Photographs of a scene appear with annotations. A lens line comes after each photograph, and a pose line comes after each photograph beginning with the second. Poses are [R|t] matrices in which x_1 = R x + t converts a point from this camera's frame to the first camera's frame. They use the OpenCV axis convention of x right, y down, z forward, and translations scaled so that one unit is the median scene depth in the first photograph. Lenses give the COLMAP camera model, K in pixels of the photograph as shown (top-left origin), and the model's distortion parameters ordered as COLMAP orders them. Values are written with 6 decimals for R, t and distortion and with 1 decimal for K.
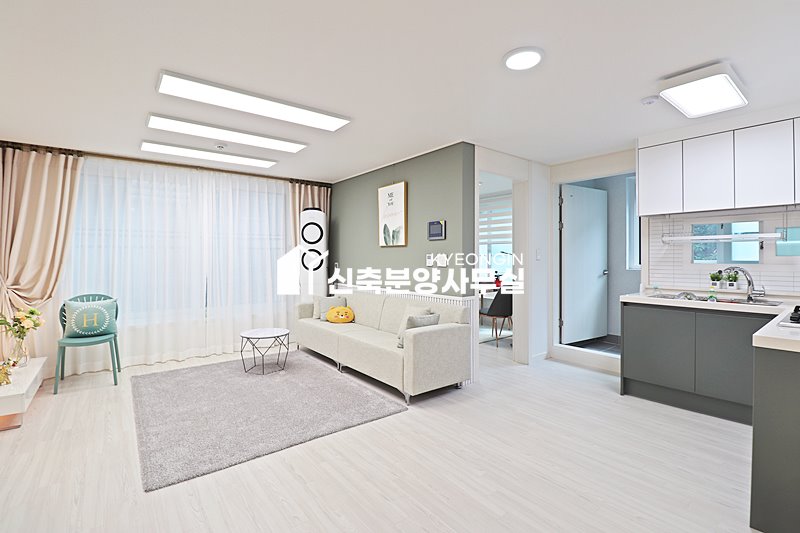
lens RADIAL K [[370.6, 0, 403.3], [0, 370.6, 258.5], [0, 0, 1]] dist [-0.005074, -0.011301]
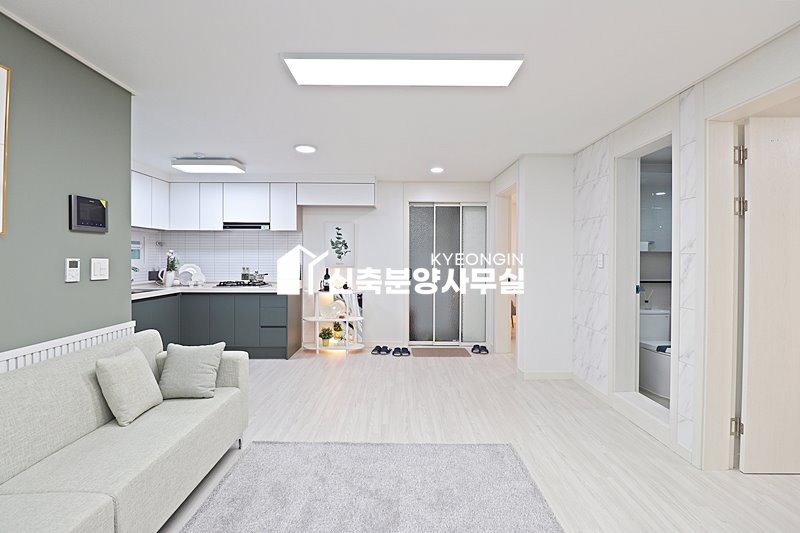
lens RADIAL K [[370.6, 0, 399.5], [0, 370.6, 262.5], [0, 0, 1]] dist [-0.005074, -0.011301]
pose [[-0.784958, -0.010282, 0.619463, -0.626152], [0.000873, 0.999843, 0.017703, -0.014728], [-0.619548, 0.014437, -0.784826, 1.180614]]
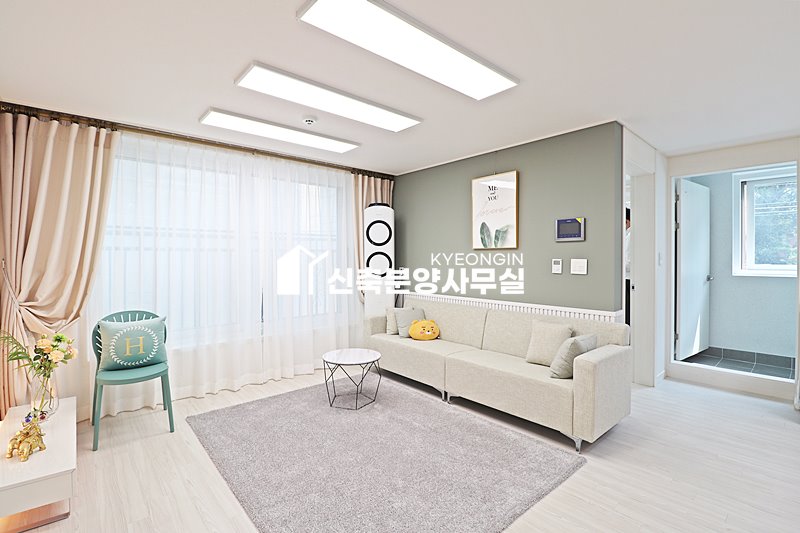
lens RADIAL K [[370.6, 0, 403.2], [0, 370.6, 261.5], [0, 0, 1]] dist [-0.005074, -0.011301]
pose [[0.998327, -0.000185, 0.057813, -0.337821], [-0.000157, 0.999982, 0.005915, -0.011008], [-0.057813, -0.005914, 0.998310, 0.207615]]
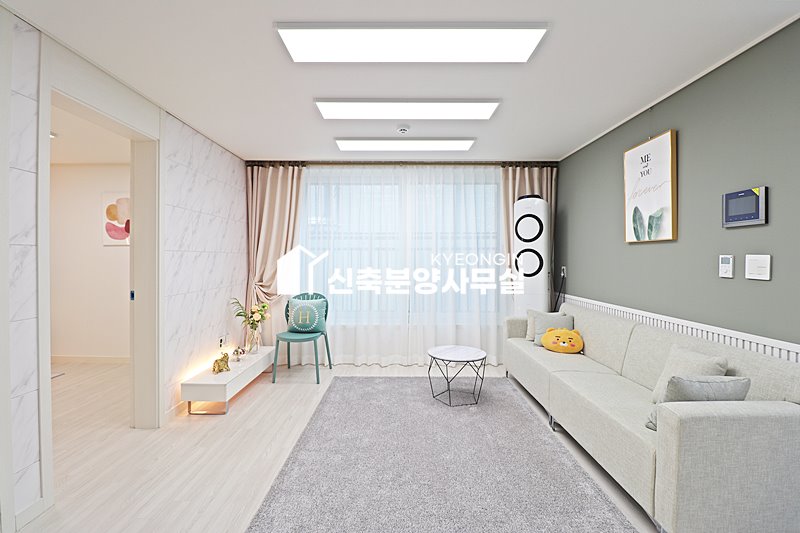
lens RADIAL K [[370.6, 0, 399.4], [0, 370.6, 259.3], [0, 0, 1]] dist [-0.005074, -0.011301]
pose [[0.785491, 0.004346, -0.618858, 0.029446], [-0.005075, 0.999987, 0.000580, -0.003017], [0.618852, 0.002685, 0.785503, 0.317544]]
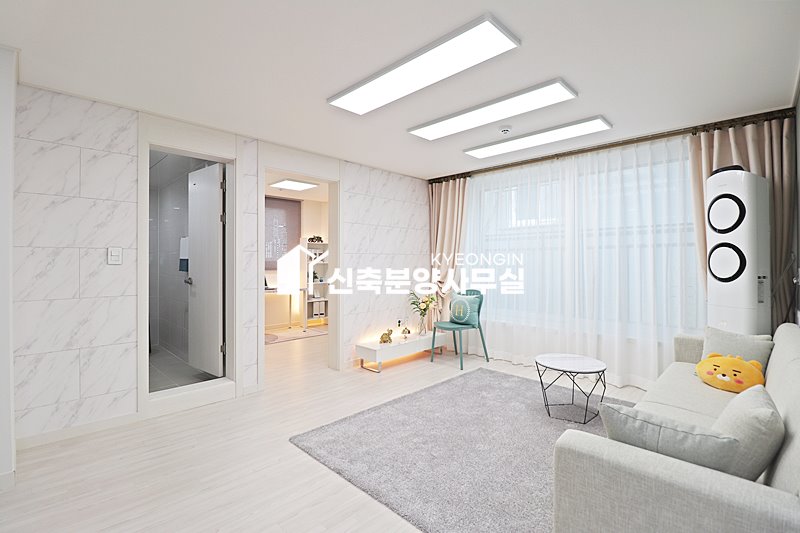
lens RADIAL K [[370.6, 0, 400.1], [0, 370.6, 260.2], [0, 0, 1]] dist [-0.005074, -0.011301]
pose [[0.122403, -0.002187, -0.992478, 0.331328], [-0.004053, 0.999988, -0.002704, 0.005717], [0.992472, 0.004354, 0.122393, 0.639929]]
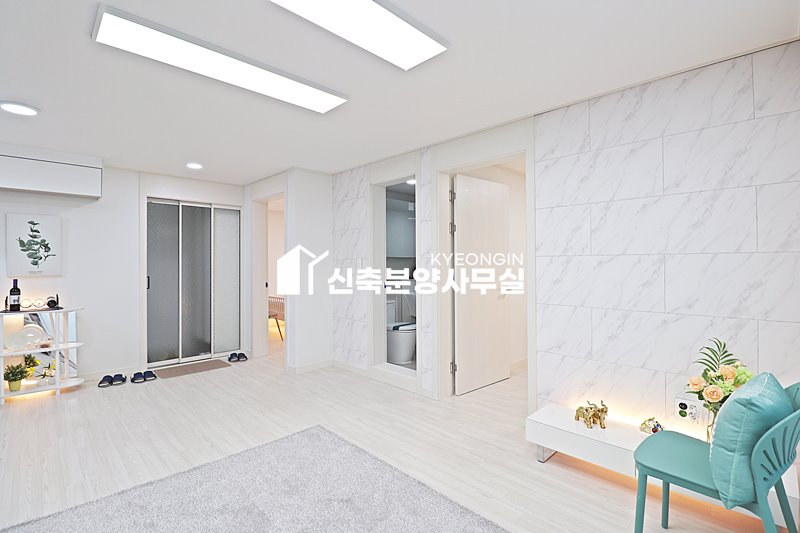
lens RADIAL K [[370.6, 0, 404.4], [0, 370.6, 265.3], [0, 0, 1]] dist [-0.005074, -0.011301]
pose [[-0.993630, 0.006215, -0.112522, -0.460964], [0.005125, 0.999937, 0.009975, -0.009192], [0.112577, 0.009335, -0.993599, 1.312111]]
